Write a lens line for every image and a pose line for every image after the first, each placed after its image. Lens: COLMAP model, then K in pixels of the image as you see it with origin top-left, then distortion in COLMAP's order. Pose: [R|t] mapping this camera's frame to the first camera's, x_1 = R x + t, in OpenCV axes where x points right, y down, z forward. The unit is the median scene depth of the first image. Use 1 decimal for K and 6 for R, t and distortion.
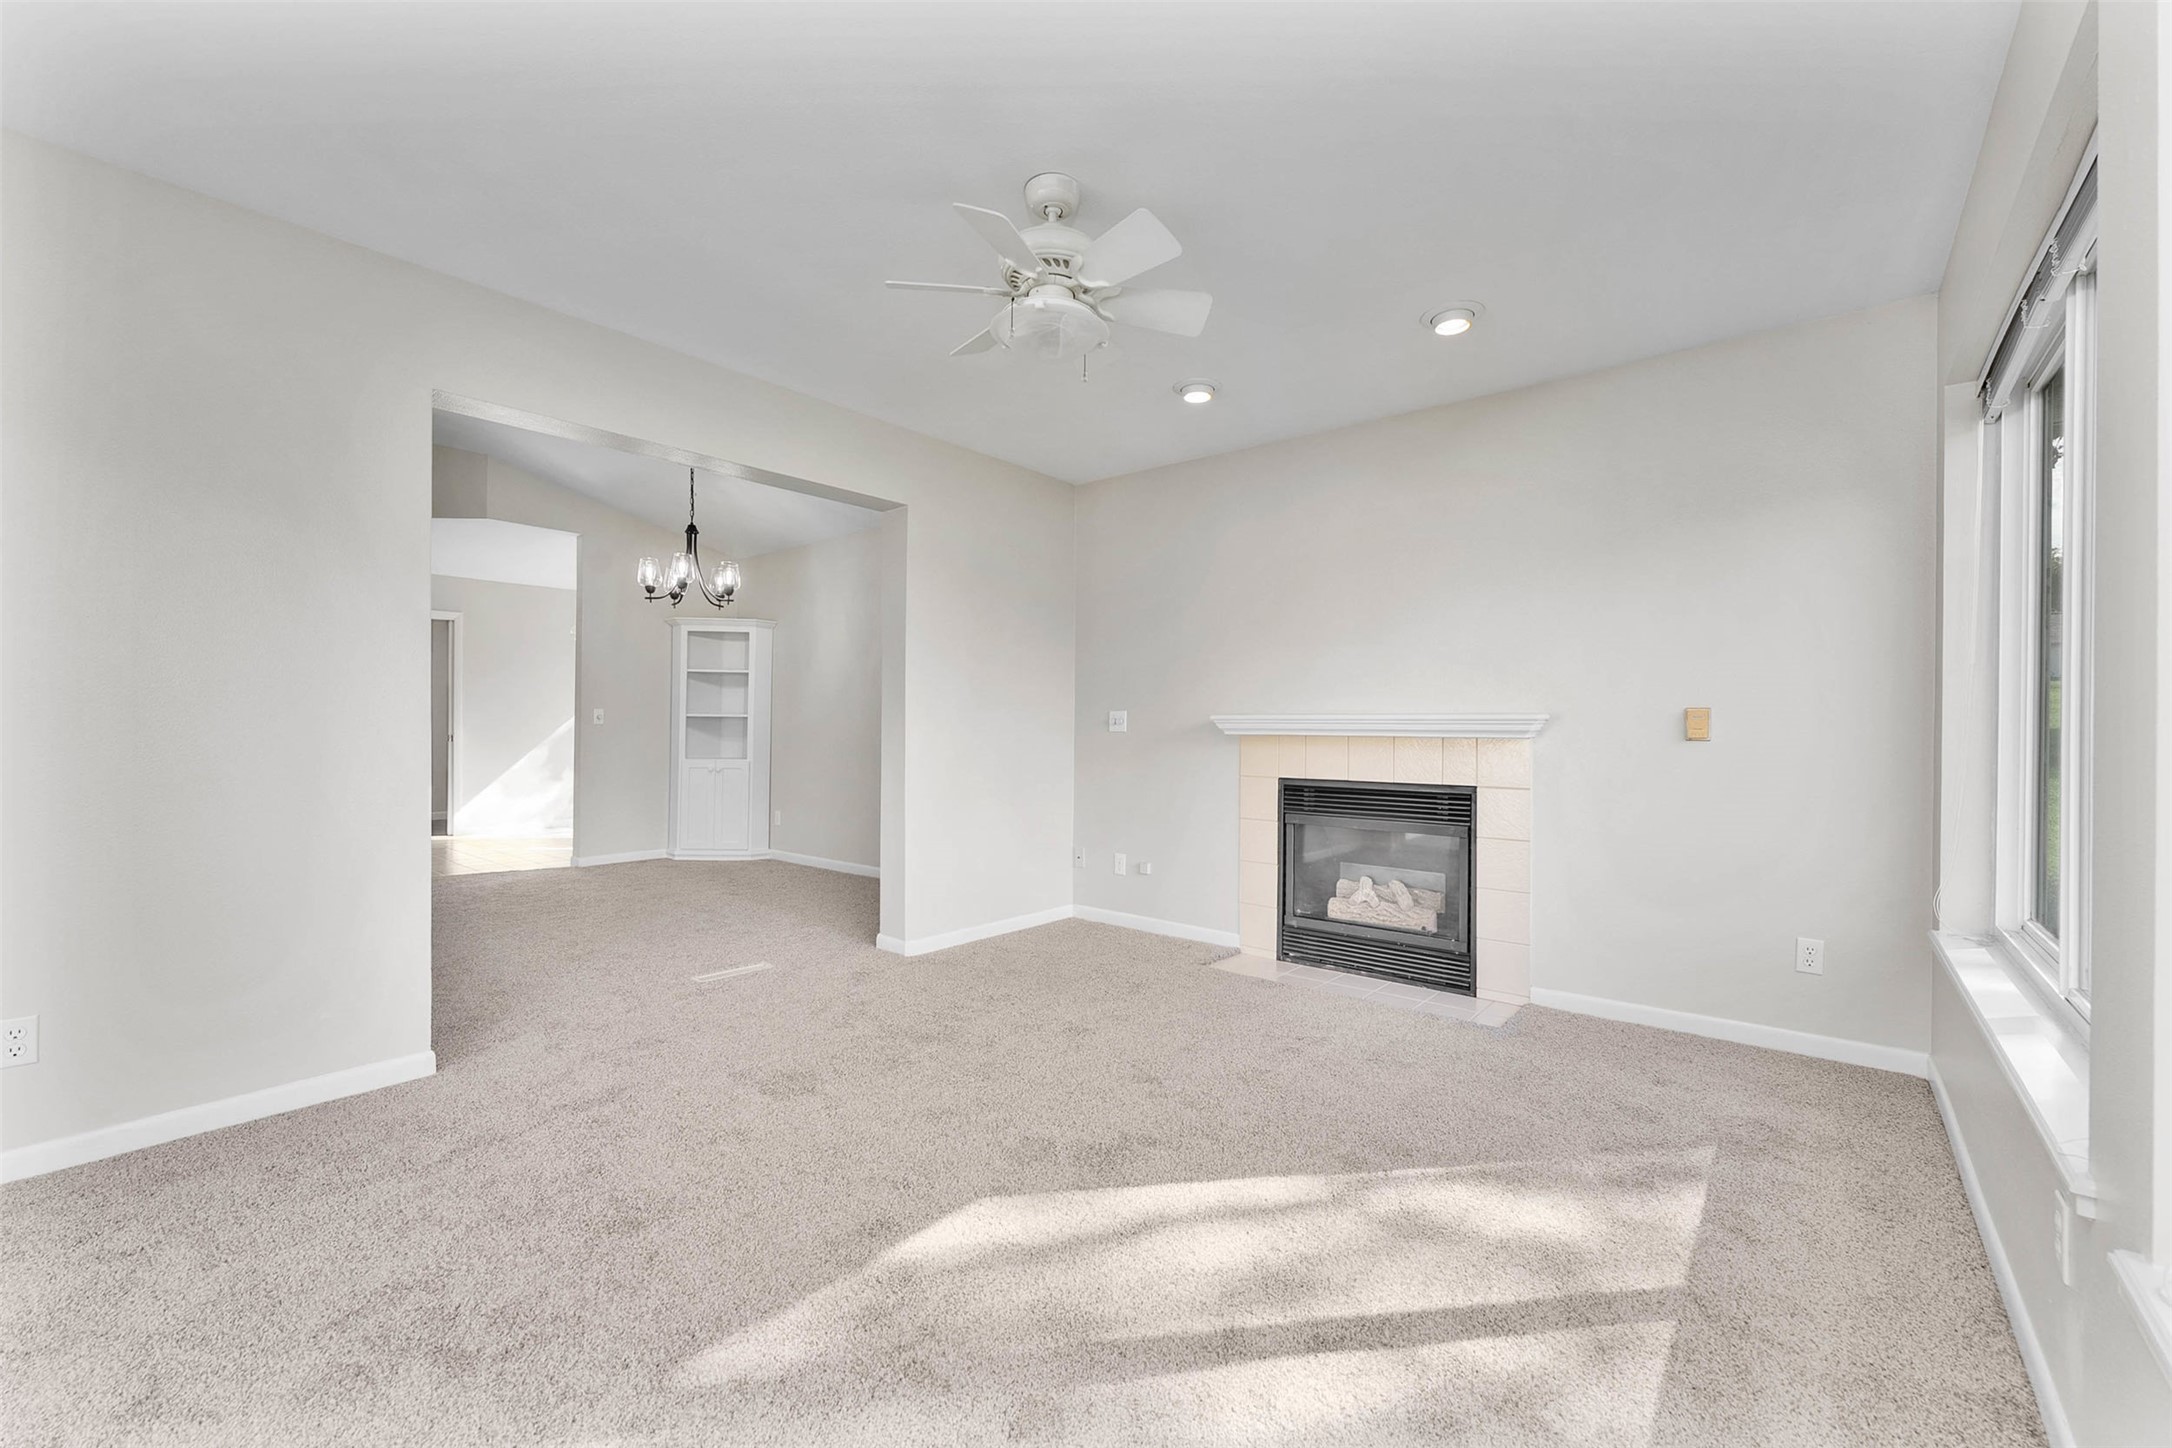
lens RADIAL K [[867.9, 0, 1083.0], [0, 867.9, 724.6], [0, 0, 1]] dist [-0.003229, 0.001071]
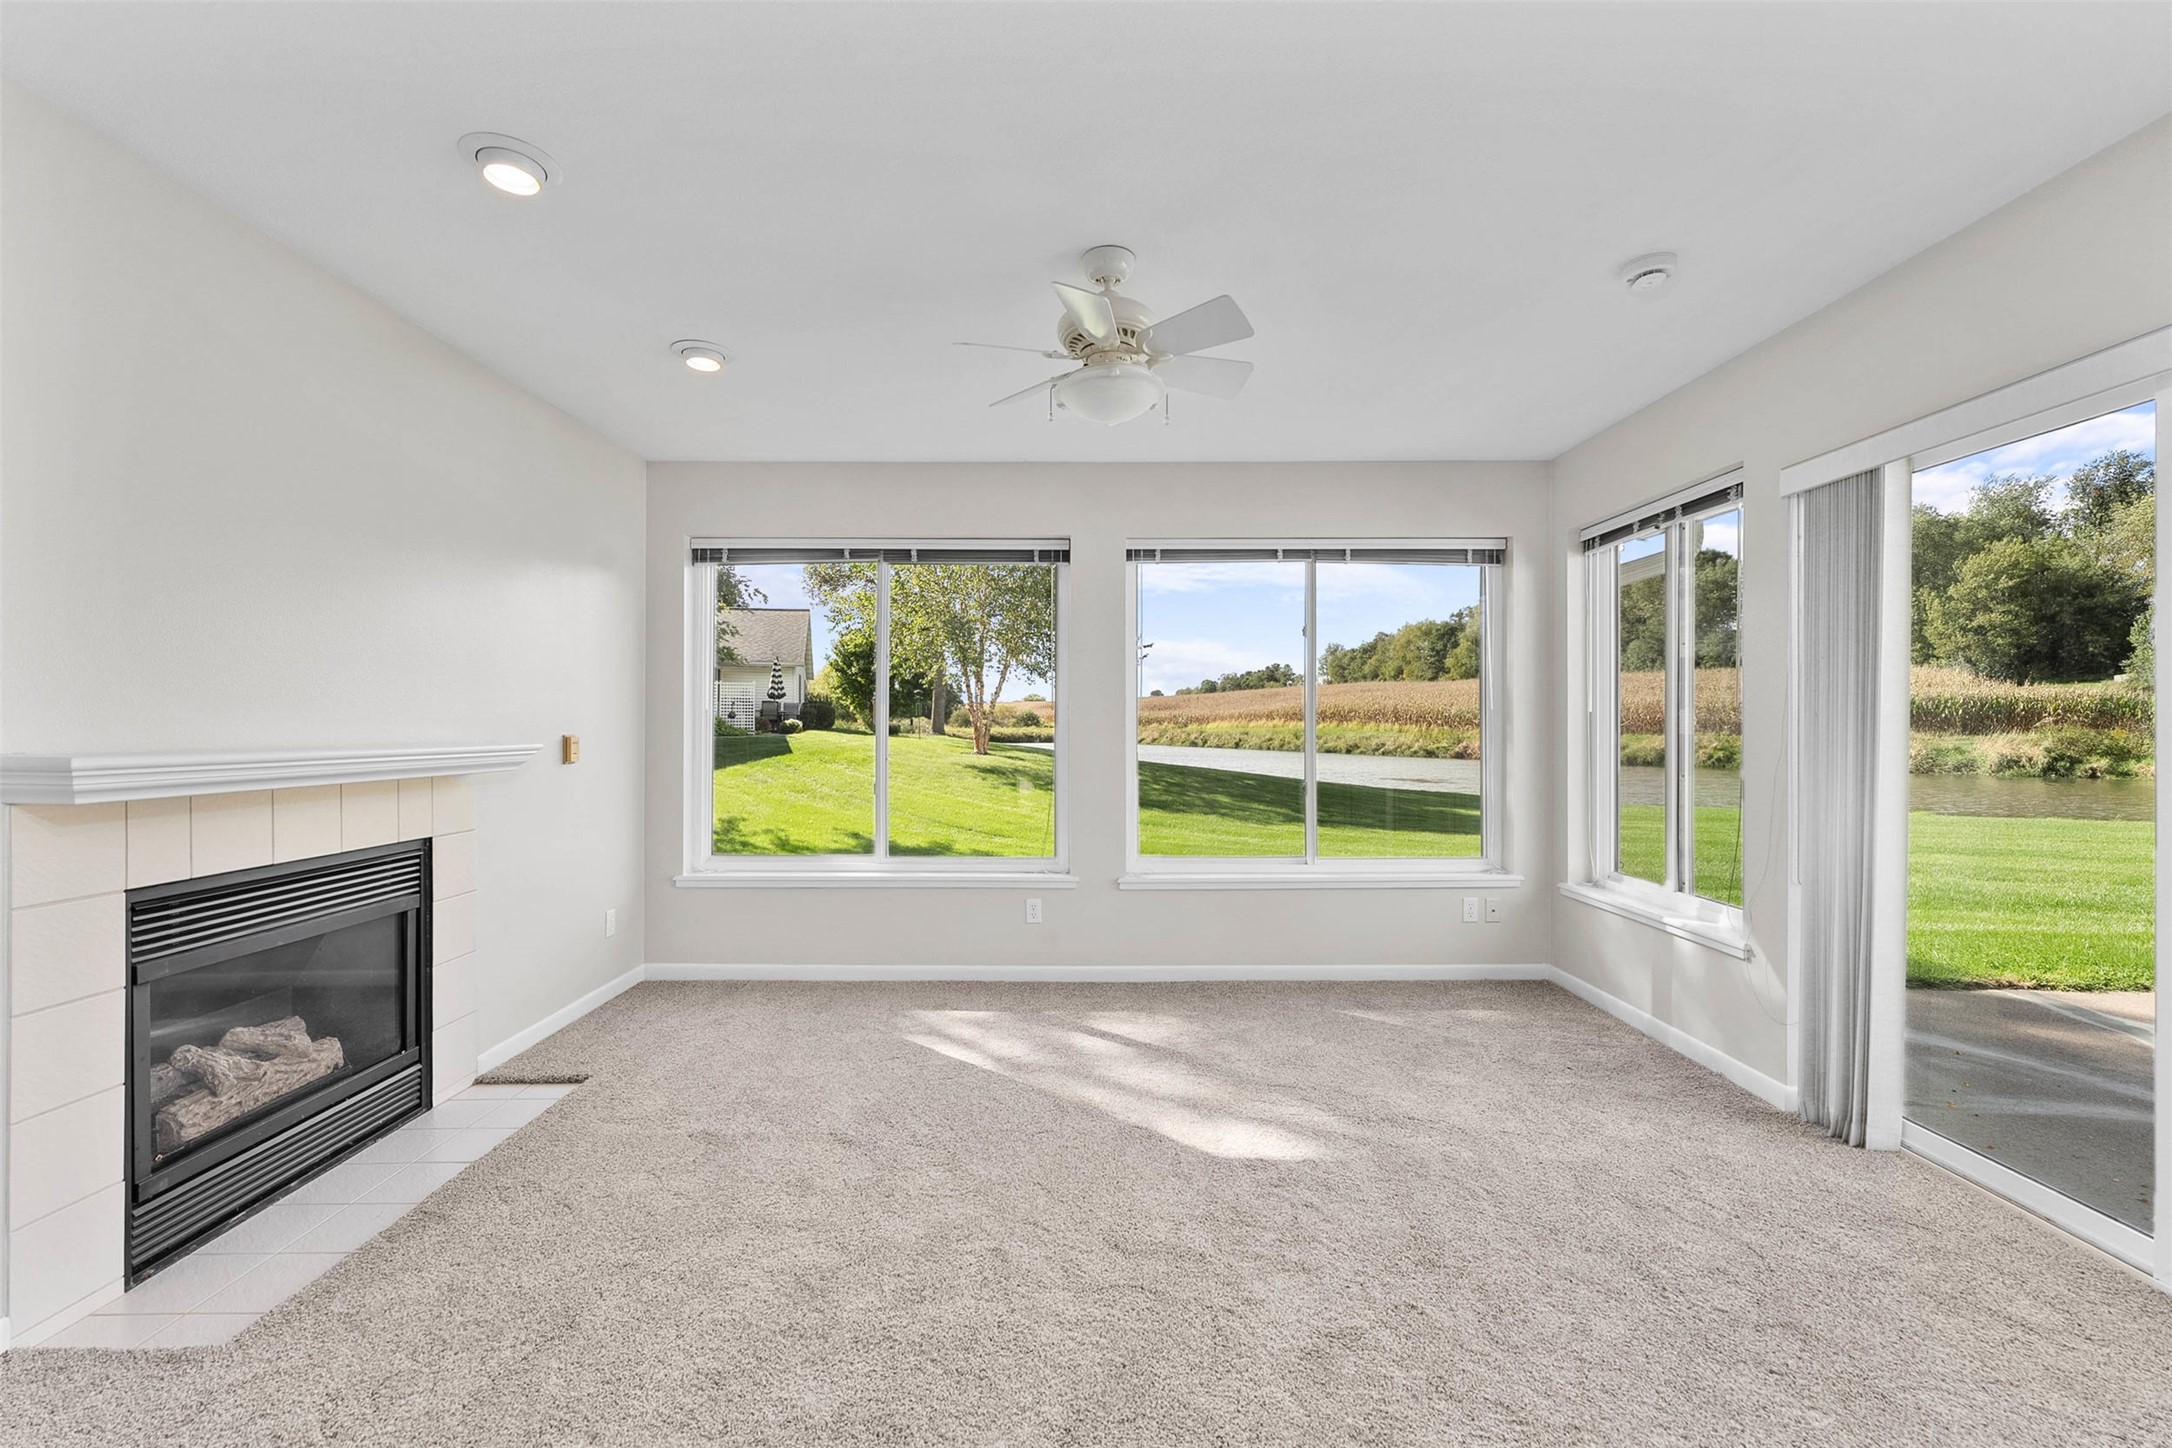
lens RADIAL K [[867.9, 0, 1078.0], [0, 867.9, 724.8], [0, 0, 1]] dist [-0.003229, 0.001071]
pose [[-0.626840, -0.005956, 0.779126, -0.468206], [-0.005120, 0.999981, 0.003525, -0.031132], [-0.779131, -0.001779, -0.626858, 0.951407]]
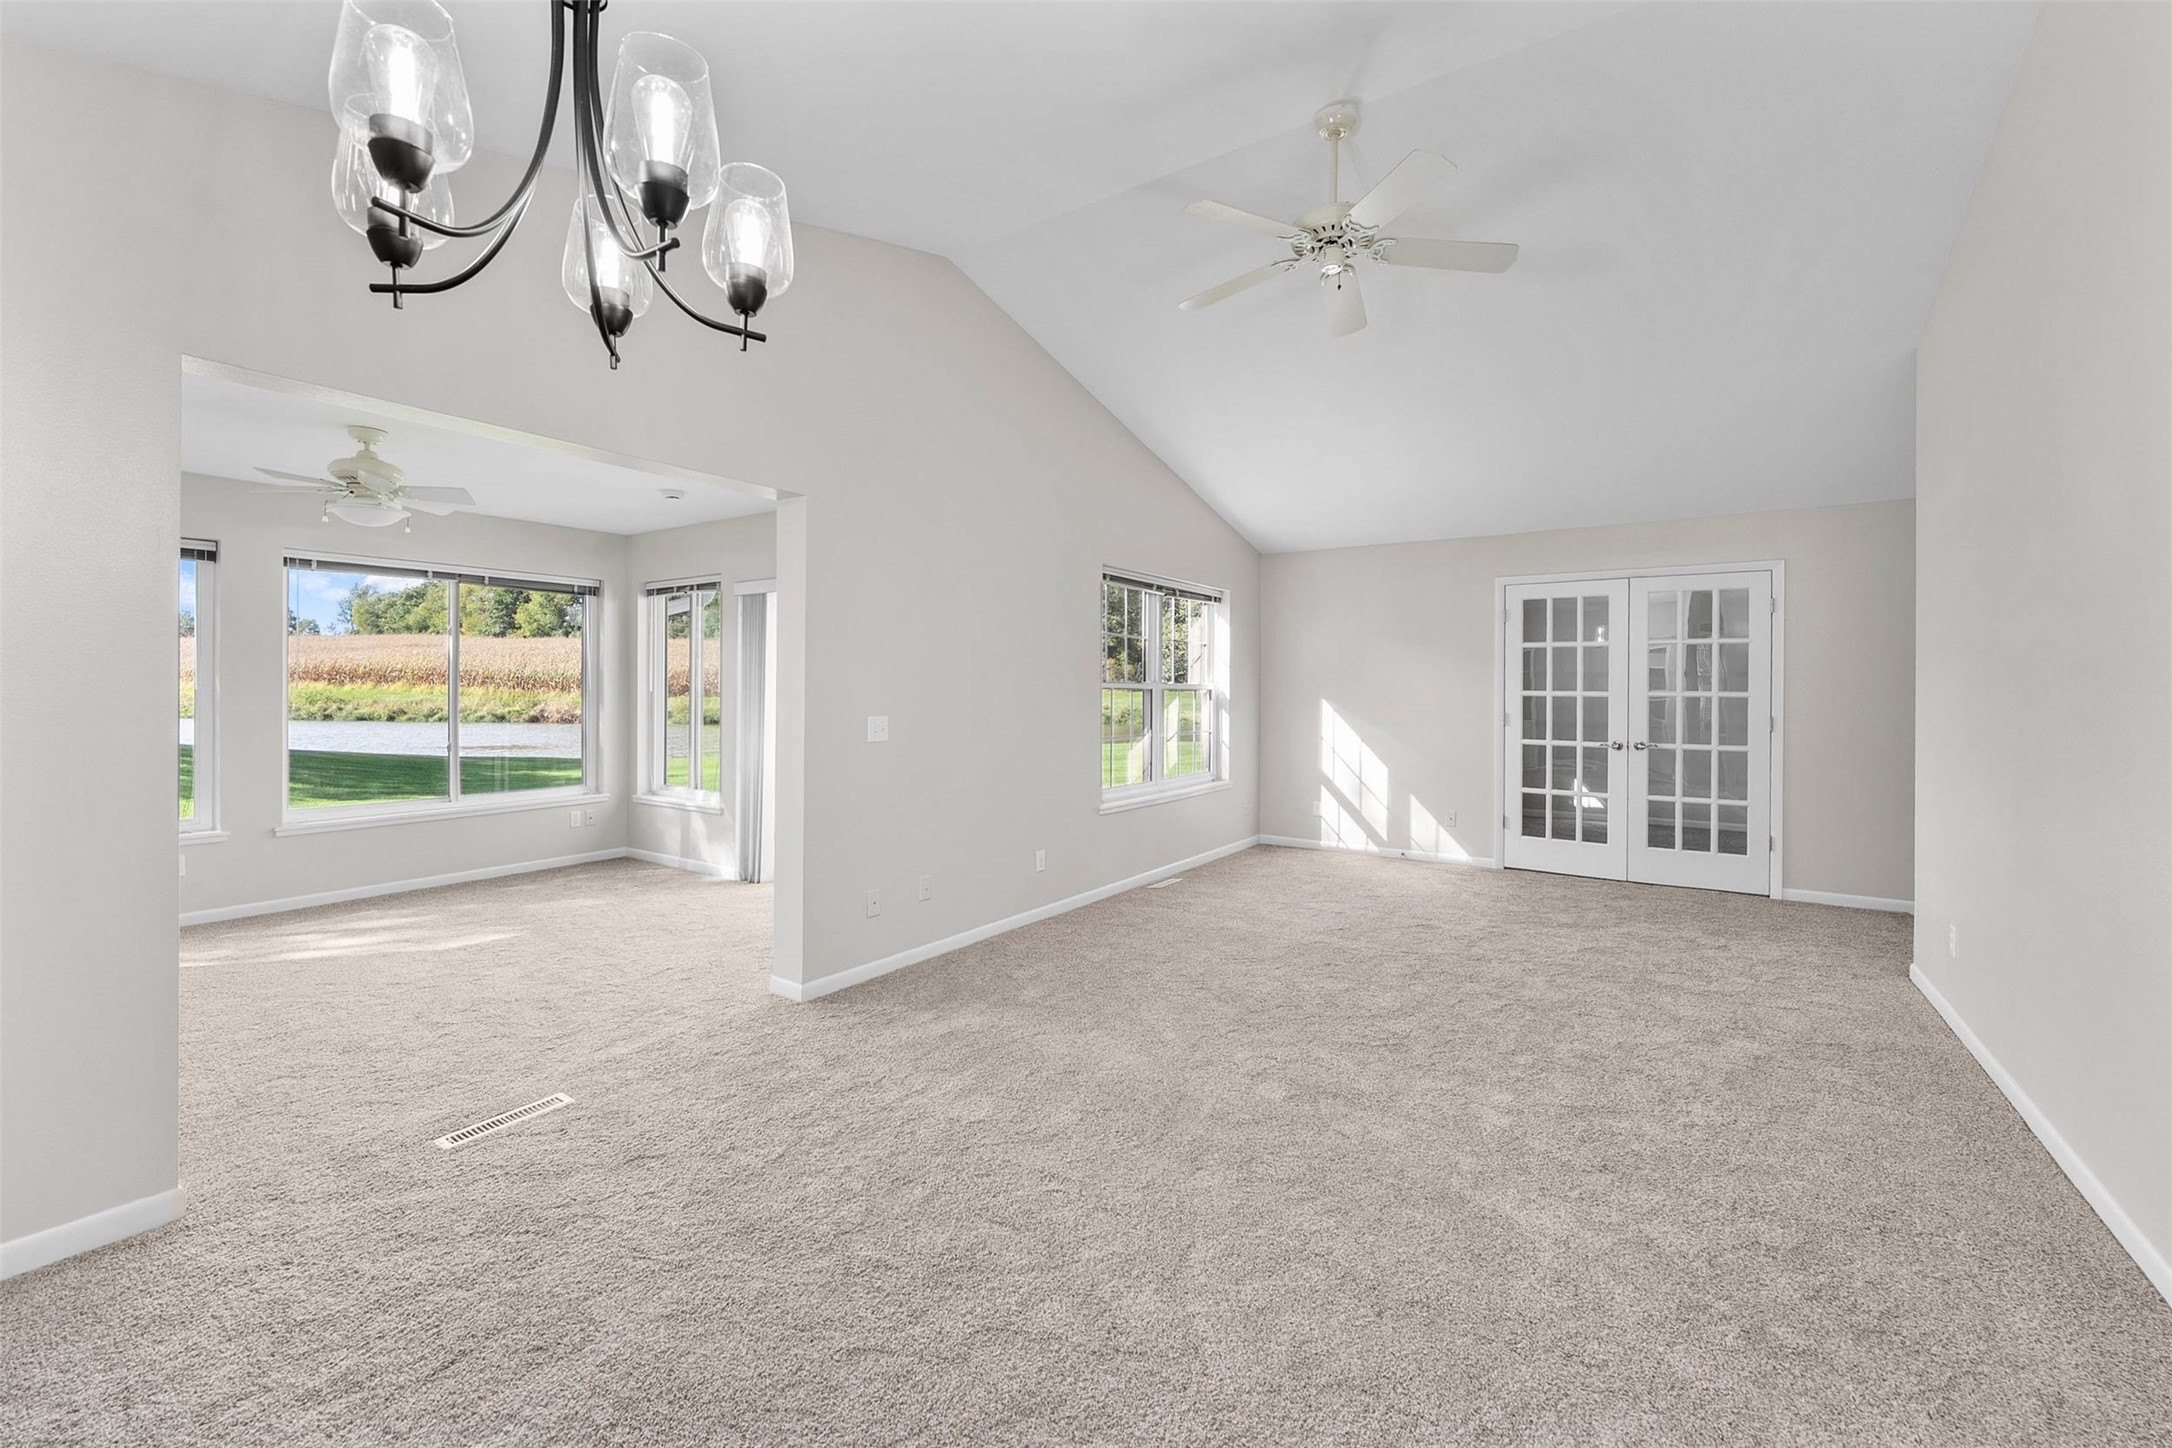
lens RADIAL K [[867.9, 0, 1091.1], [0, 867.9, 691.8], [0, 0, 1]] dist [-0.003229, 0.001071]
pose [[-0.995468, -0.011392, -0.094414, -0.775389], [-0.011491, 0.999934, 0.000508, -0.057821], [0.094402, 0.001590, -0.995533, 1.678477]]
